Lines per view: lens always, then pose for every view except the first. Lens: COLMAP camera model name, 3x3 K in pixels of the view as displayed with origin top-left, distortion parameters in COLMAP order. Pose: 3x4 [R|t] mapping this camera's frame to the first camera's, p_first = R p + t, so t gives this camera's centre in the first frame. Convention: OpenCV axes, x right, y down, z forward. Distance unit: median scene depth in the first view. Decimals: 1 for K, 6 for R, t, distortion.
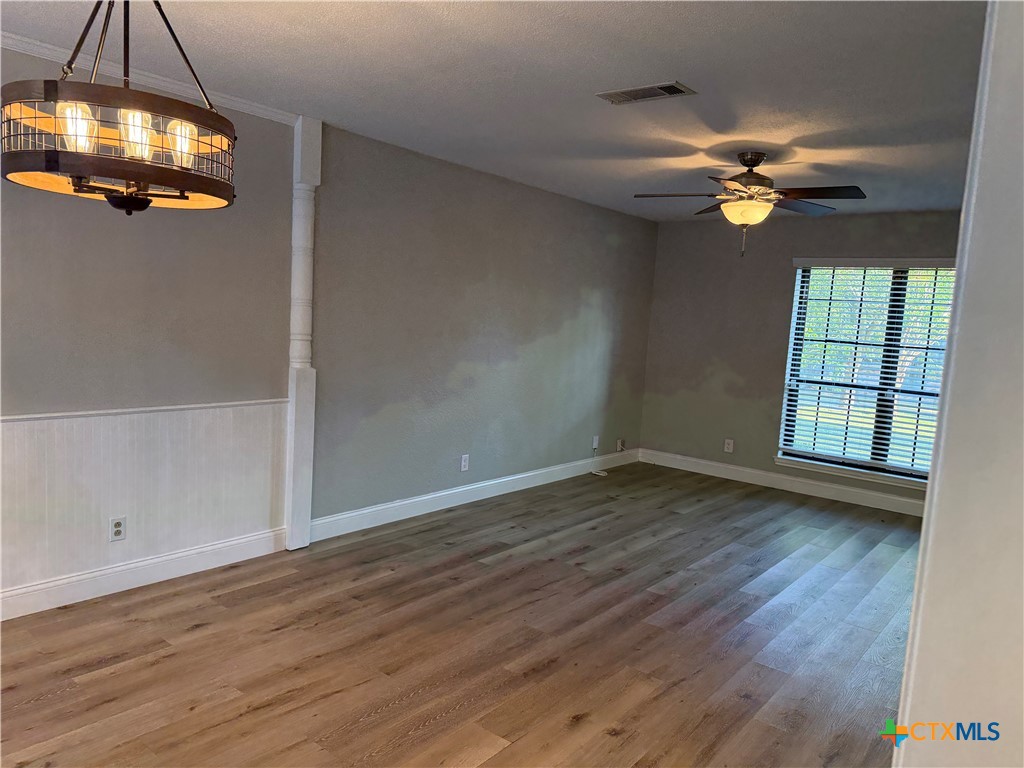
lens RADIAL K [[720.7, 0, 512.0], [0, 720.7, 384.0], [0, 0, 1]] dist [0.096695, -0.119784]
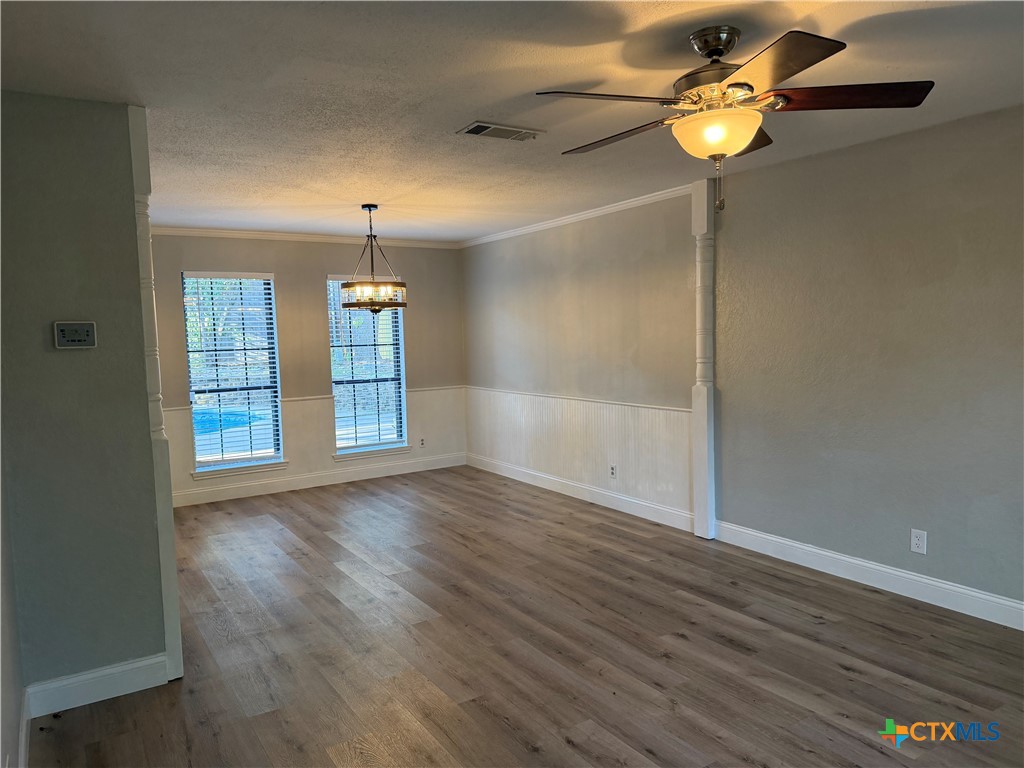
lens RADIAL K [[720.7, 0, 512.0], [0, 720.7, 384.0], [0, 0, 1]] dist [0.096695, -0.119784]
pose [[-0.315960, 0.020262, -0.948556, 0.869732], [-0.088899, 0.994741, 0.050861, -0.052922], [0.944598, 0.100396, -0.312497, 0.988116]]
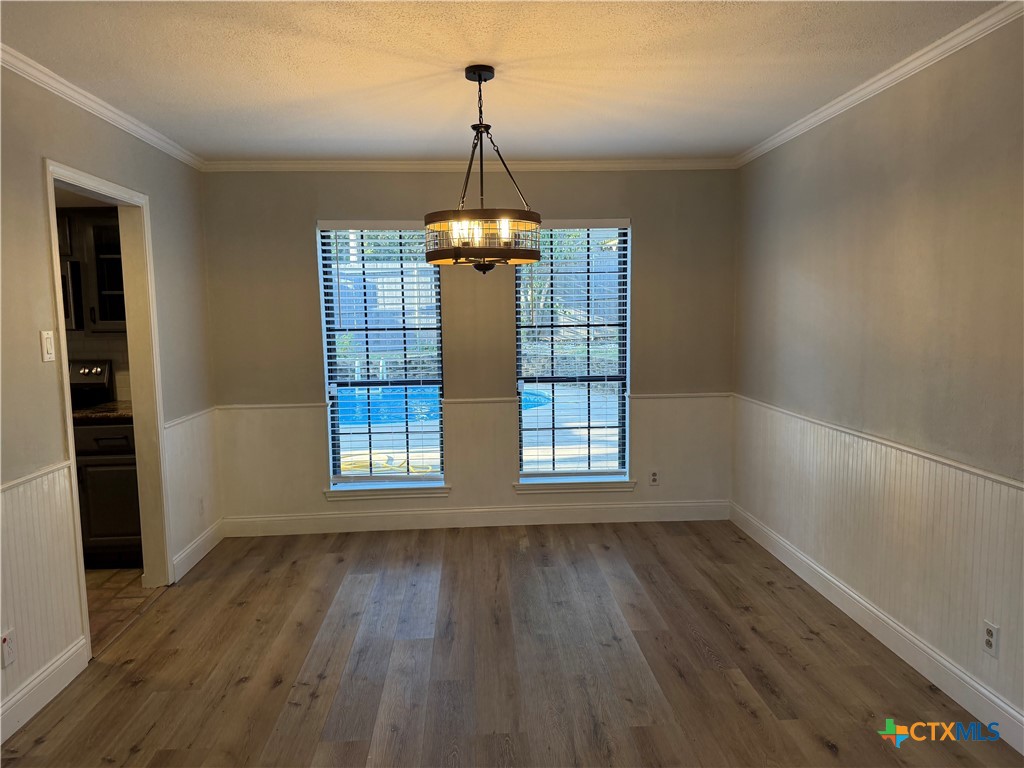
lens RADIAL K [[720.7, 0, 512.0], [0, 720.7, 384.0], [0, 0, 1]] dist [0.096695, -0.119784]
pose [[-0.736305, 0.018644, -0.676393, 0.227670], [-0.098451, 0.986031, 0.134350, -0.077843], [0.669450, 0.165514, -0.724184, 0.898255]]
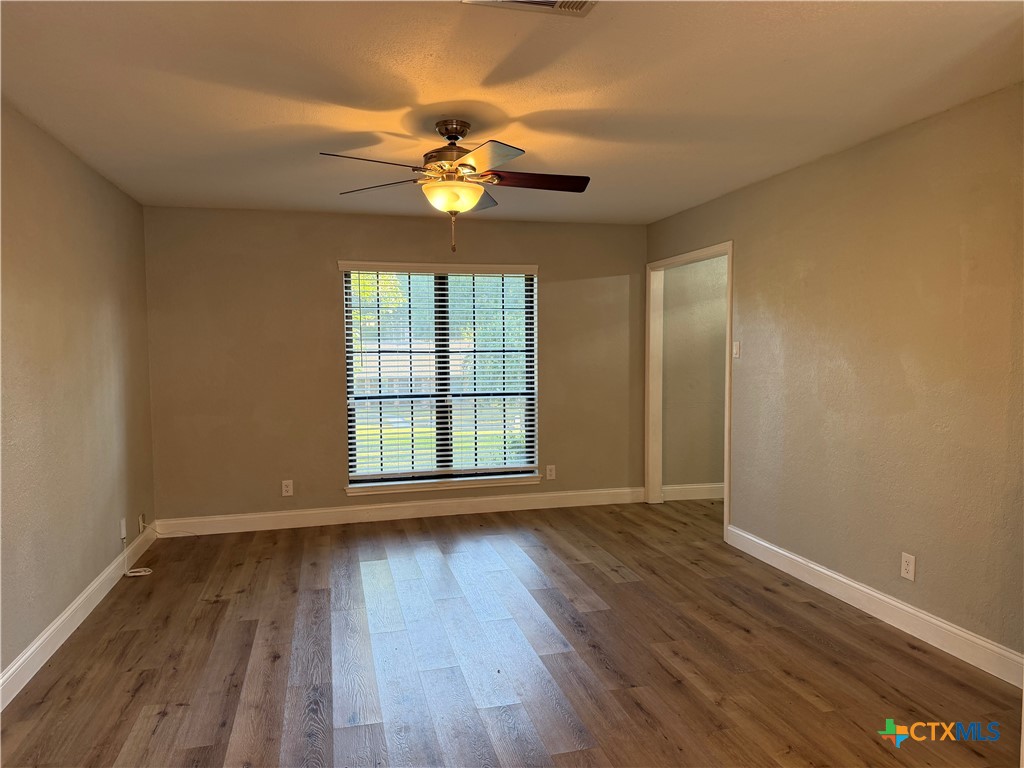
lens RADIAL K [[720.7, 0, 512.0], [0, 720.7, 384.0], [0, 0, 1]] dist [0.096695, -0.119784]
pose [[0.596880, -0.110567, 0.794676, -0.286255], [0.126444, 0.991045, 0.042917, -0.051850], [-0.792305, 0.074865, 0.605515, 0.448488]]
